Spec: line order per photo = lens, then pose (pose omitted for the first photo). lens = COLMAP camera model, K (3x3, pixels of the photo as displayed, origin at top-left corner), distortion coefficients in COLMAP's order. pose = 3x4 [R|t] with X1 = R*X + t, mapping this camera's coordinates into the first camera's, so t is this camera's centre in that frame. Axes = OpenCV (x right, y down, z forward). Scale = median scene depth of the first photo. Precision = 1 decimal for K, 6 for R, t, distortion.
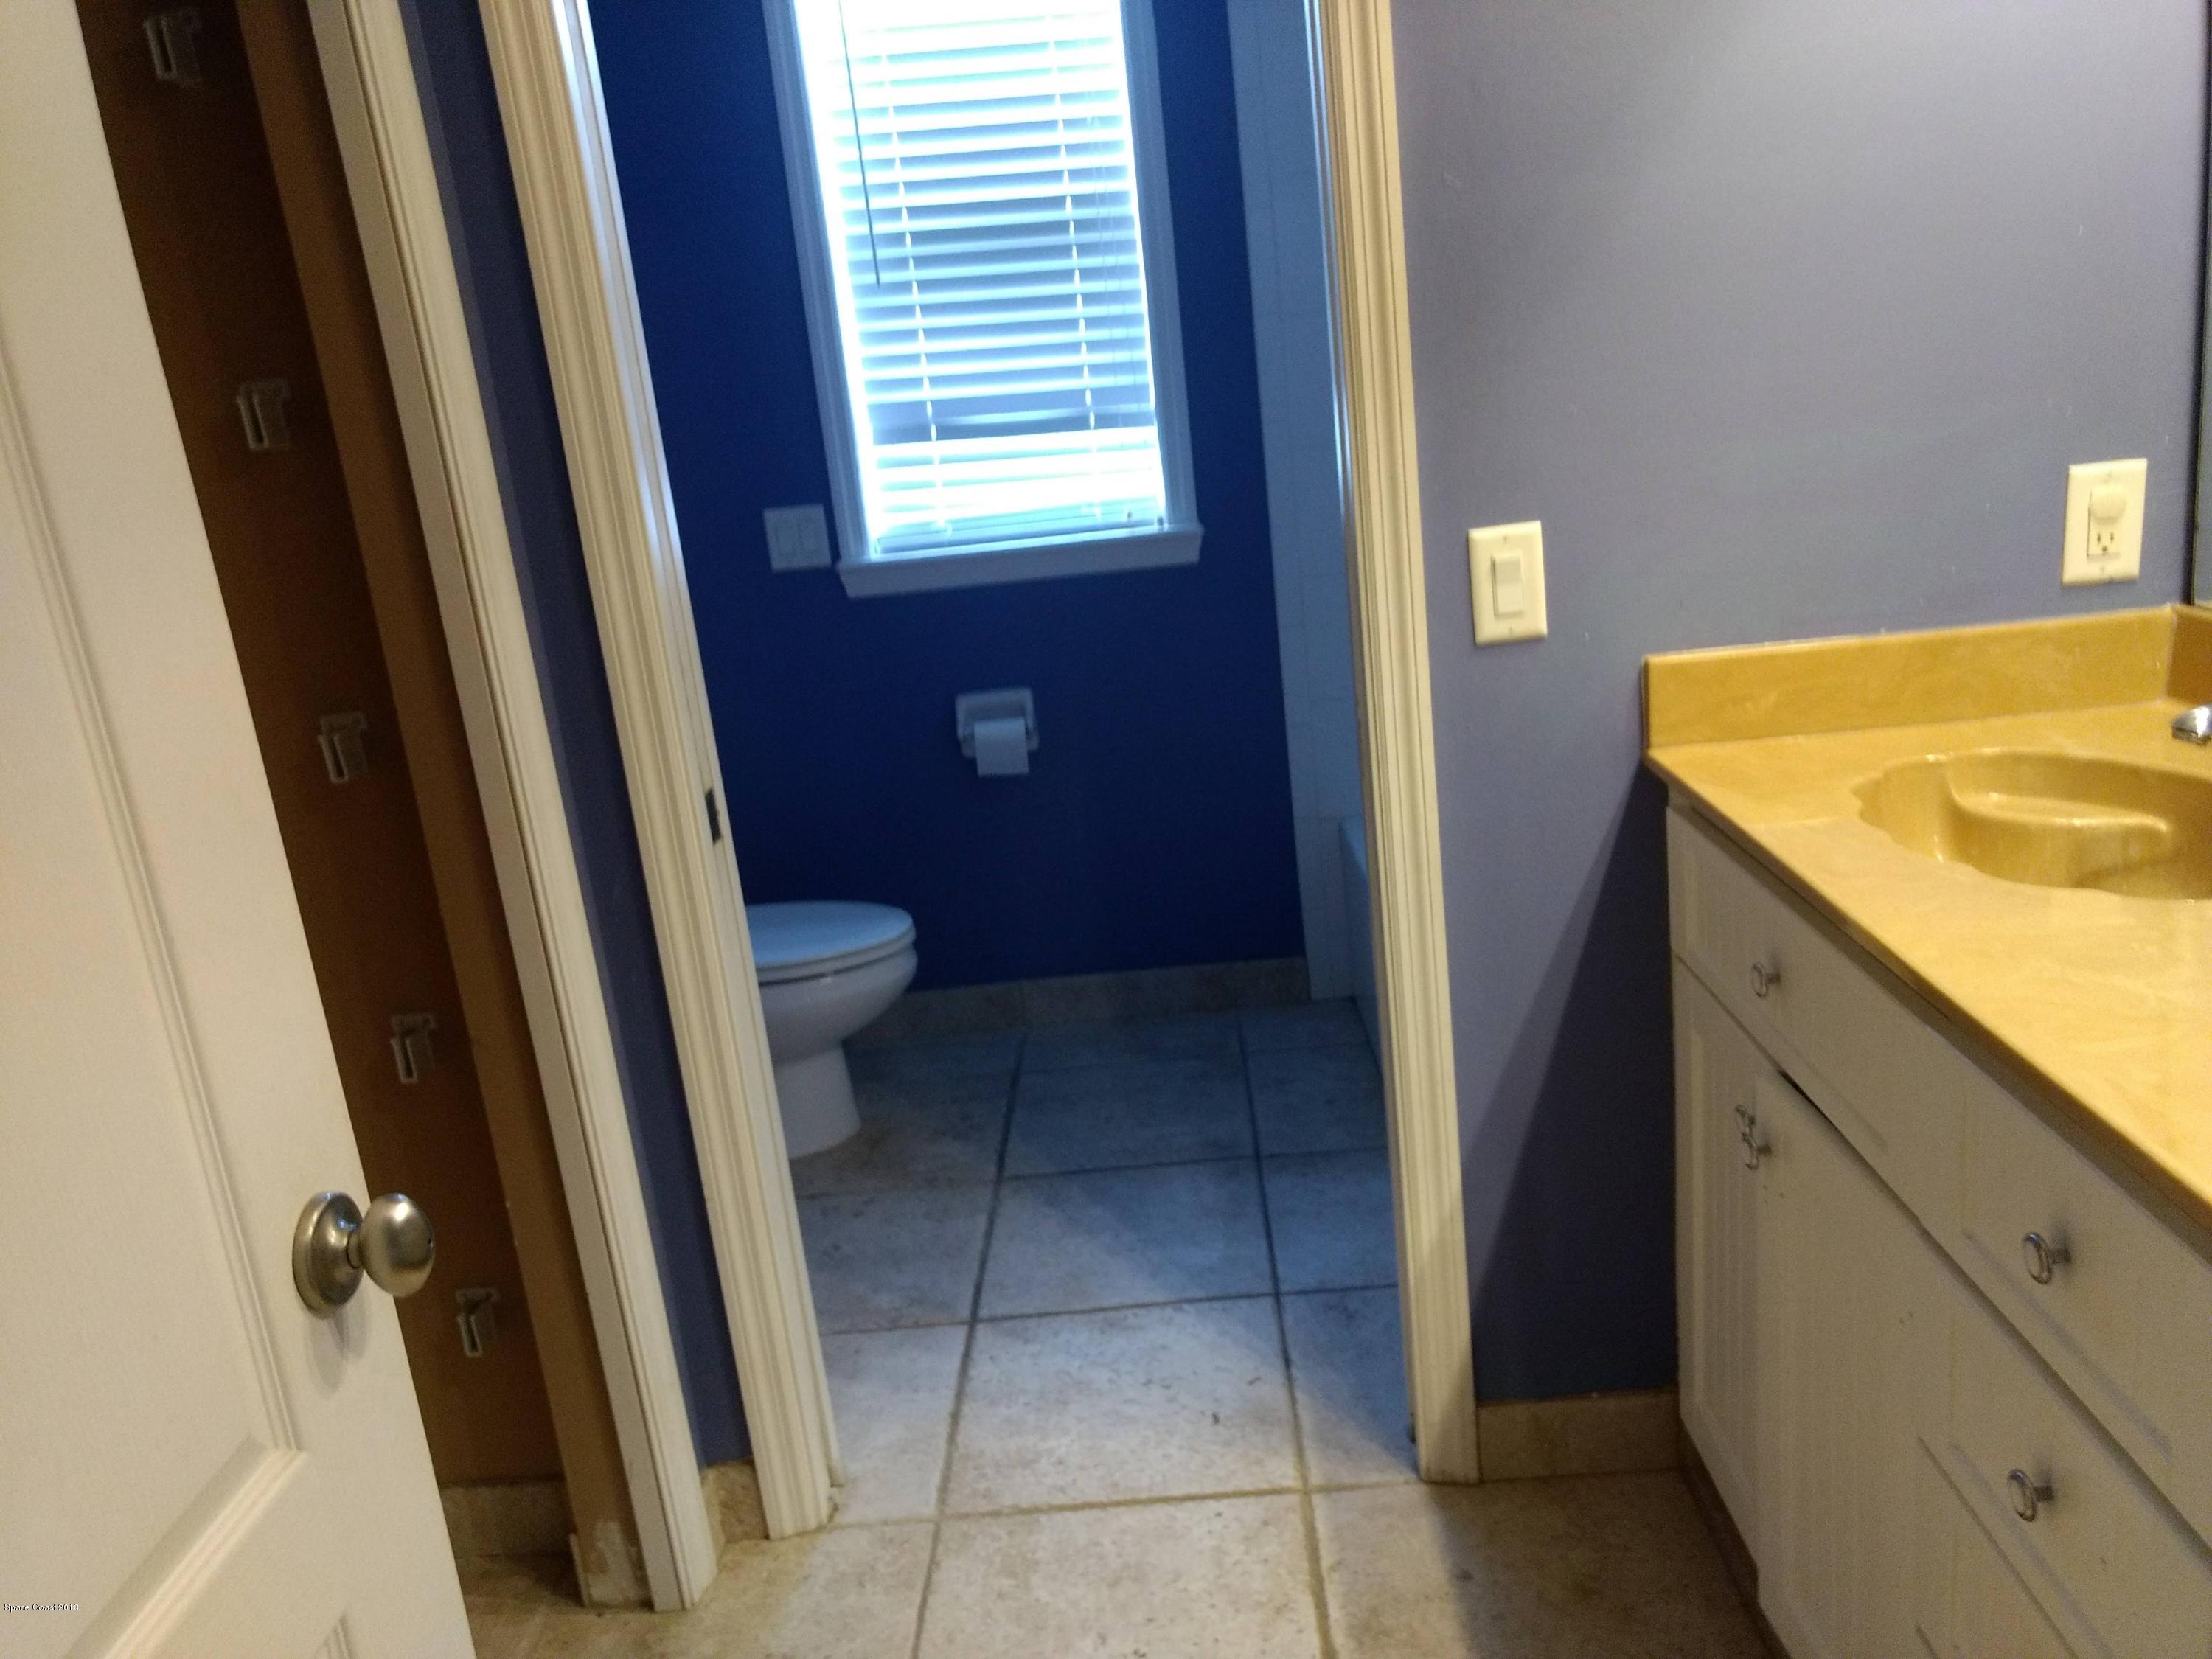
lens RADIAL K [[1759.7, 0, 1103.7], [0, 1759.7, 839.8], [0, 0, 1]] dist [0.026674, 0.003049]
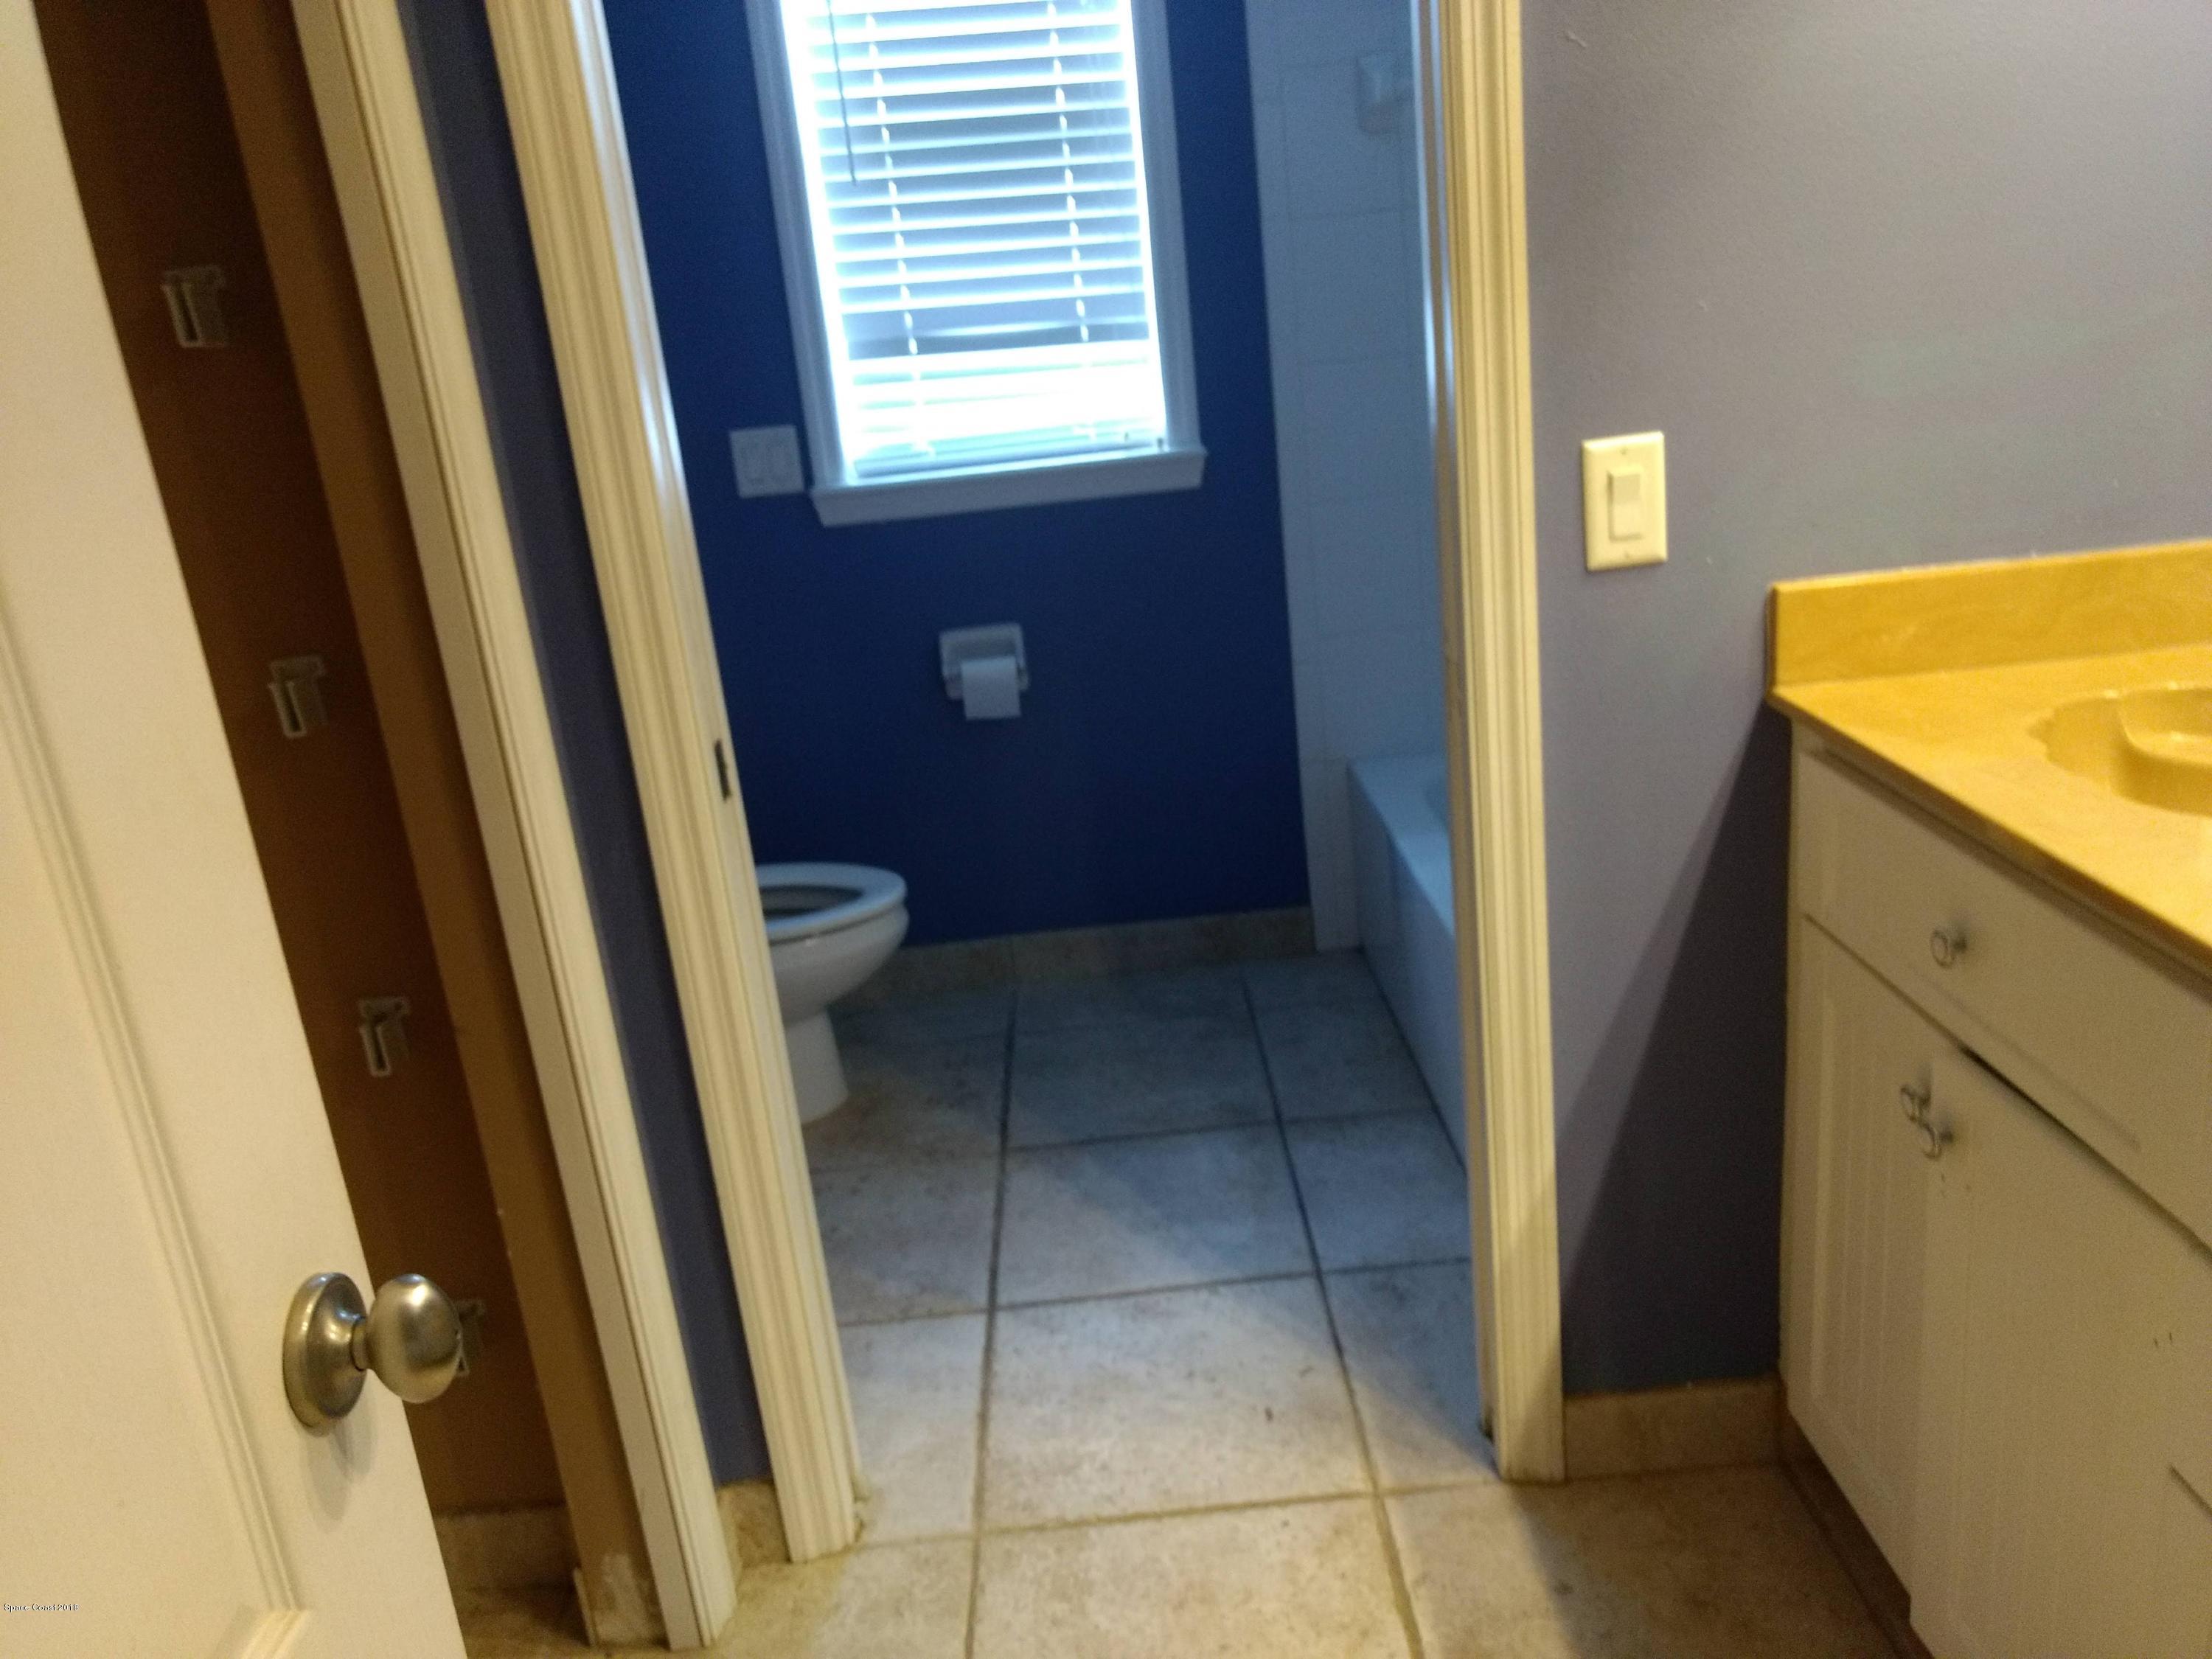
lens RADIAL K [[1759.7, 0, 1103.7], [0, 1759.7, 839.8], [0, 0, 1]] dist [0.026674, 0.003049]
pose [[0.998811, -0.011886, 0.047288, -0.065663], [0.010149, 0.999270, 0.036821, -0.008383], [-0.047692, -0.036298, 0.998202, 0.094675]]
